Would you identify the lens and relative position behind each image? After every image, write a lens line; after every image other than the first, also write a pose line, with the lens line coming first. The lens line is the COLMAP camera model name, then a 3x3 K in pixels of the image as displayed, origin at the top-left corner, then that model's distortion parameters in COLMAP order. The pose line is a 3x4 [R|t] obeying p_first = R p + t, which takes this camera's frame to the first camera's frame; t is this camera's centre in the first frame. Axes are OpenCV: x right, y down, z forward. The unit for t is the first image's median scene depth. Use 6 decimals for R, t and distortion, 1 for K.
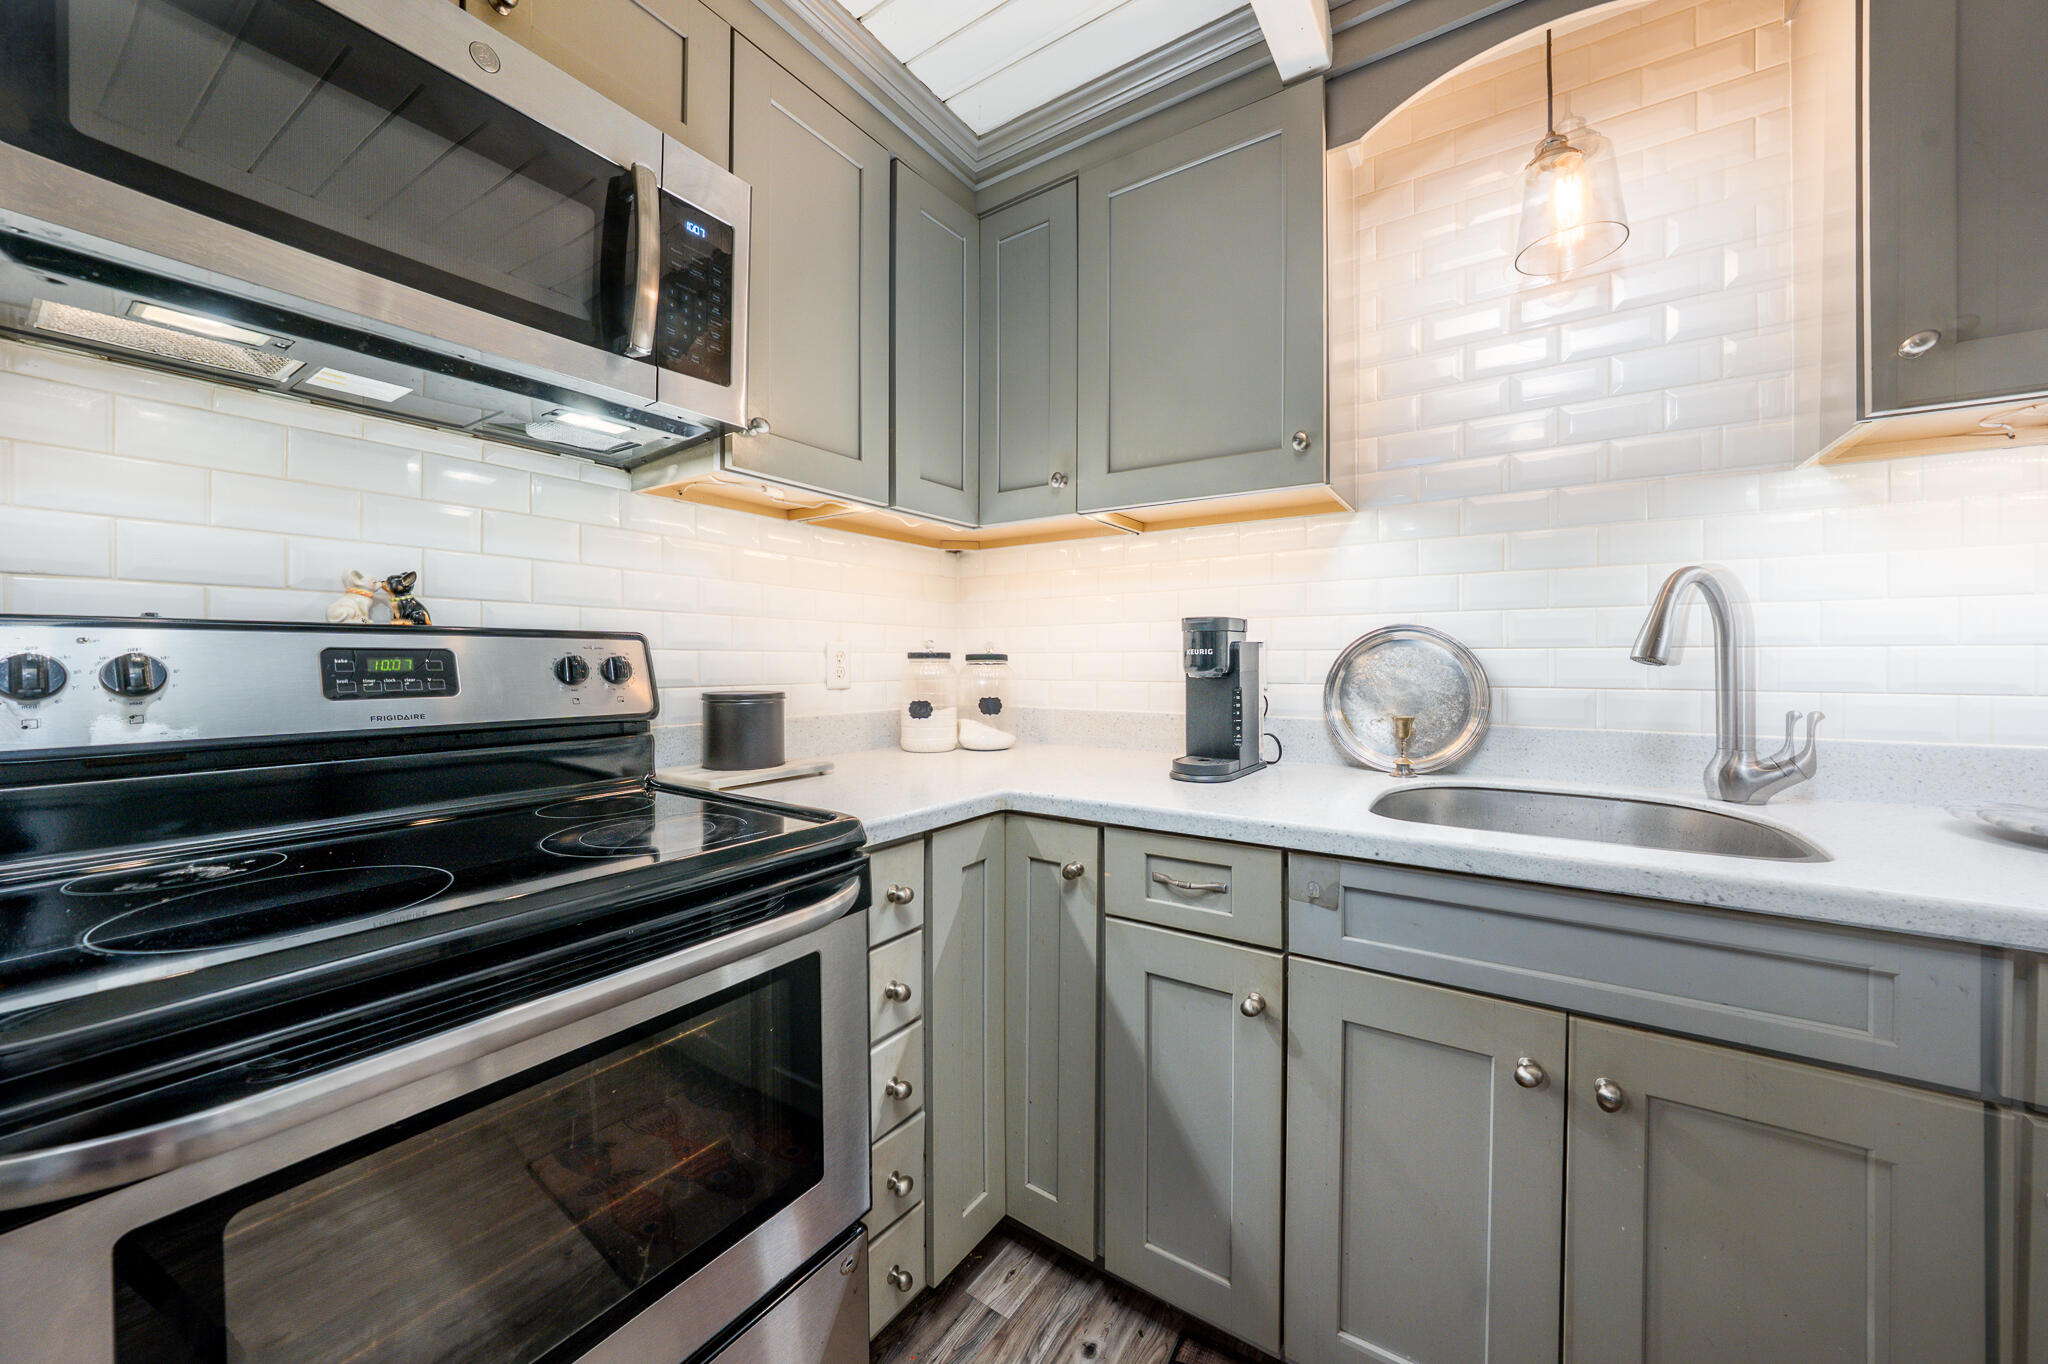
lens RADIAL K [[744.6, 0, 1027.0], [0, 744.6, 657.2], [0, 0, 1]] dist [-0.020675, 0.000136]
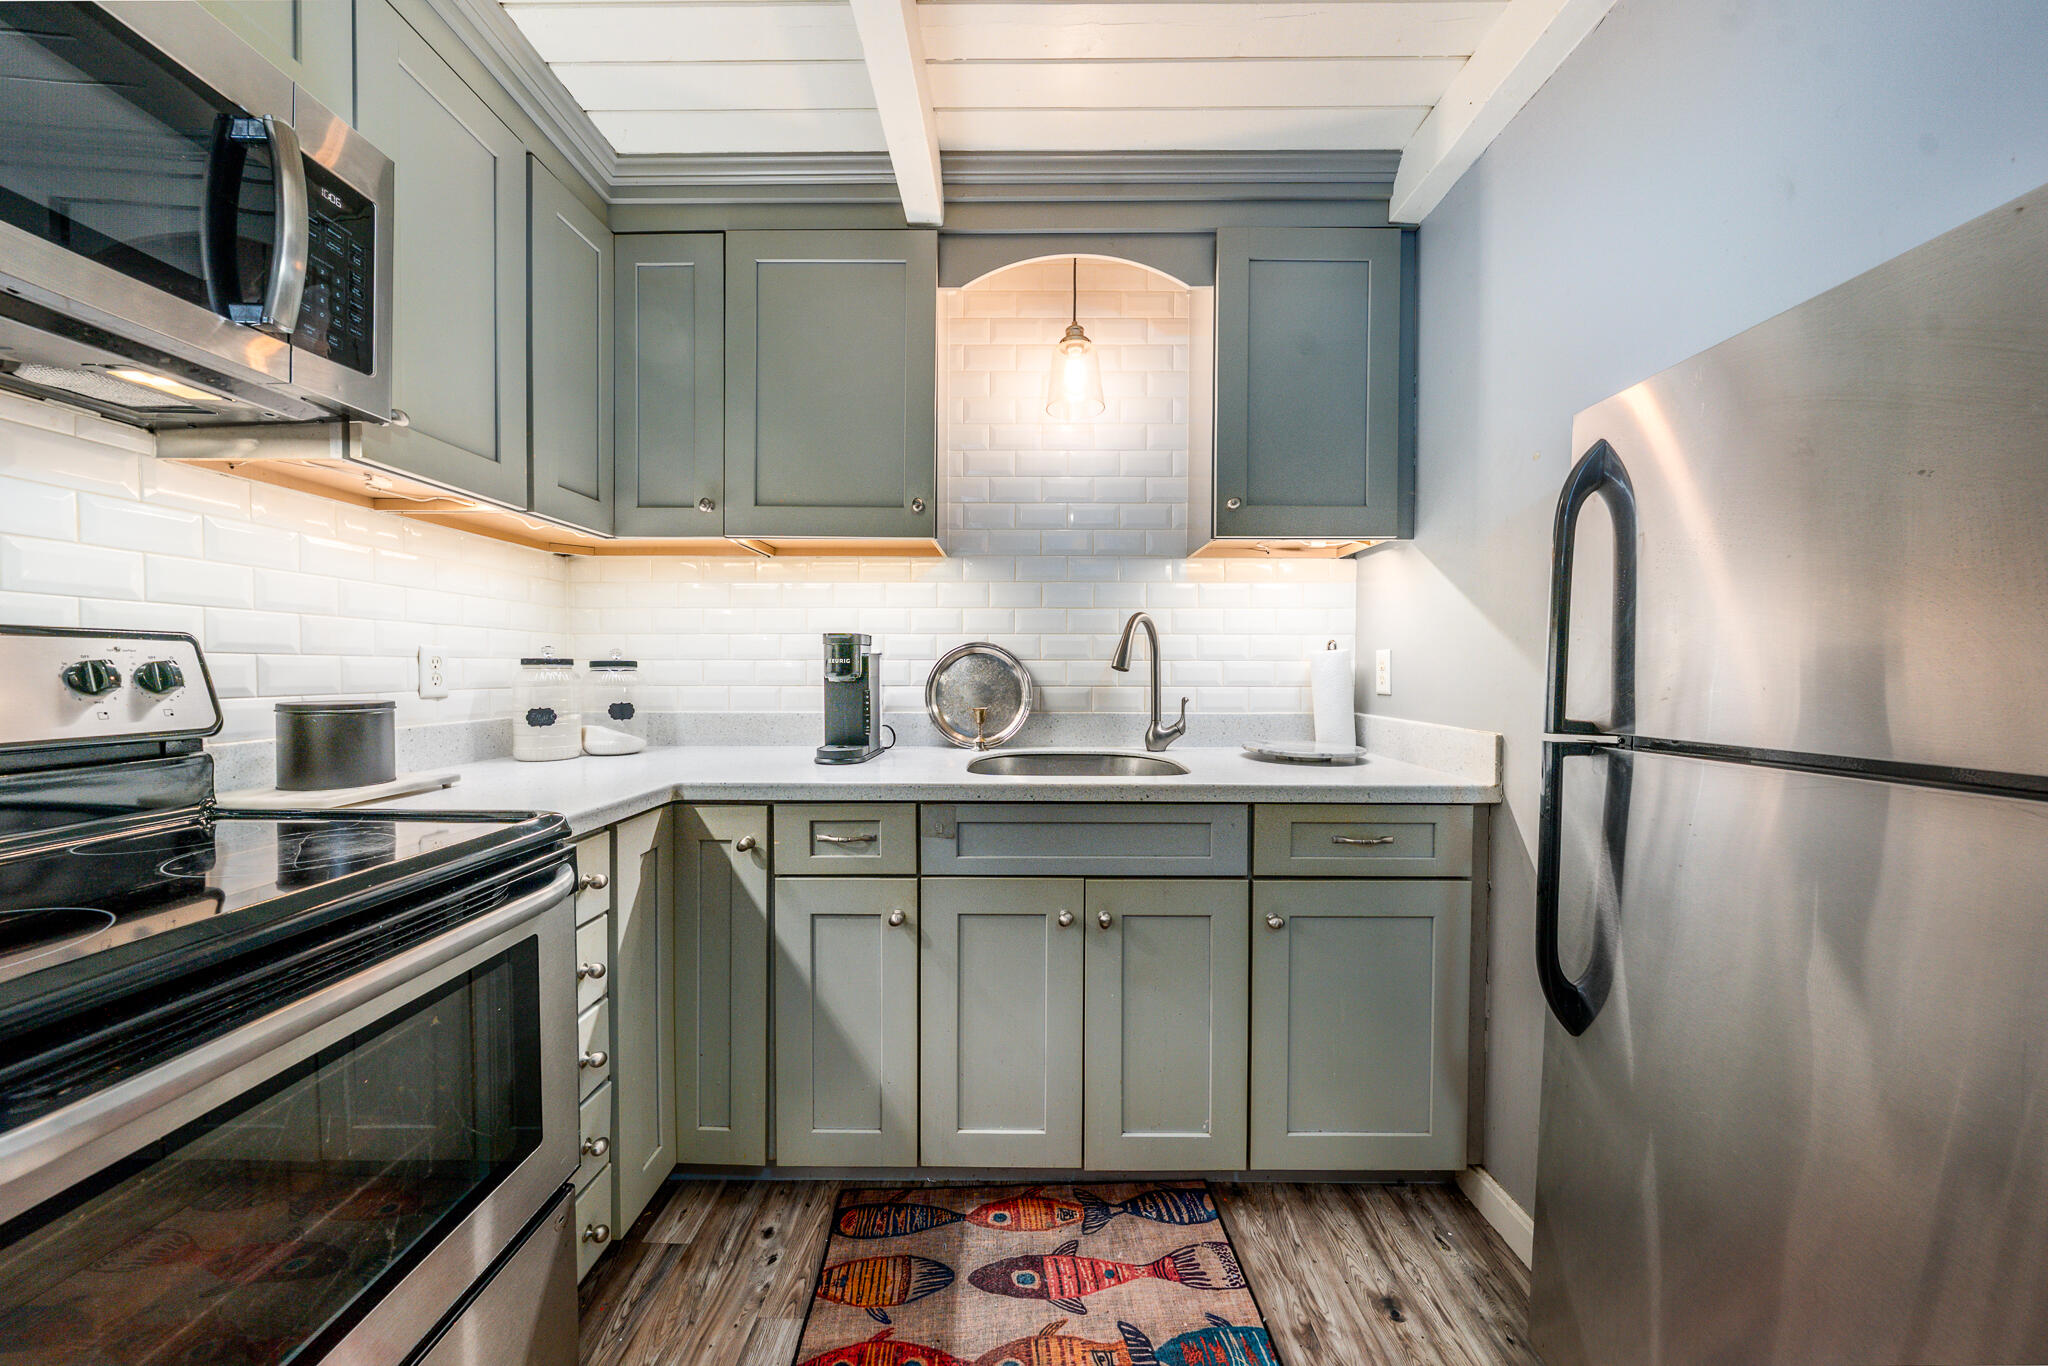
lens RADIAL K [[699.6, 0, 1028.6], [0, 699.6, 673.5], [0, 0, 1]] dist [-0.000448, -0.000002]
pose [[0.833932, -0.002400, 0.551862, -0.170981], [-0.004859, 0.999920, 0.011690, -0.001247], [-0.551846, -0.012430, 0.833853, -0.177160]]
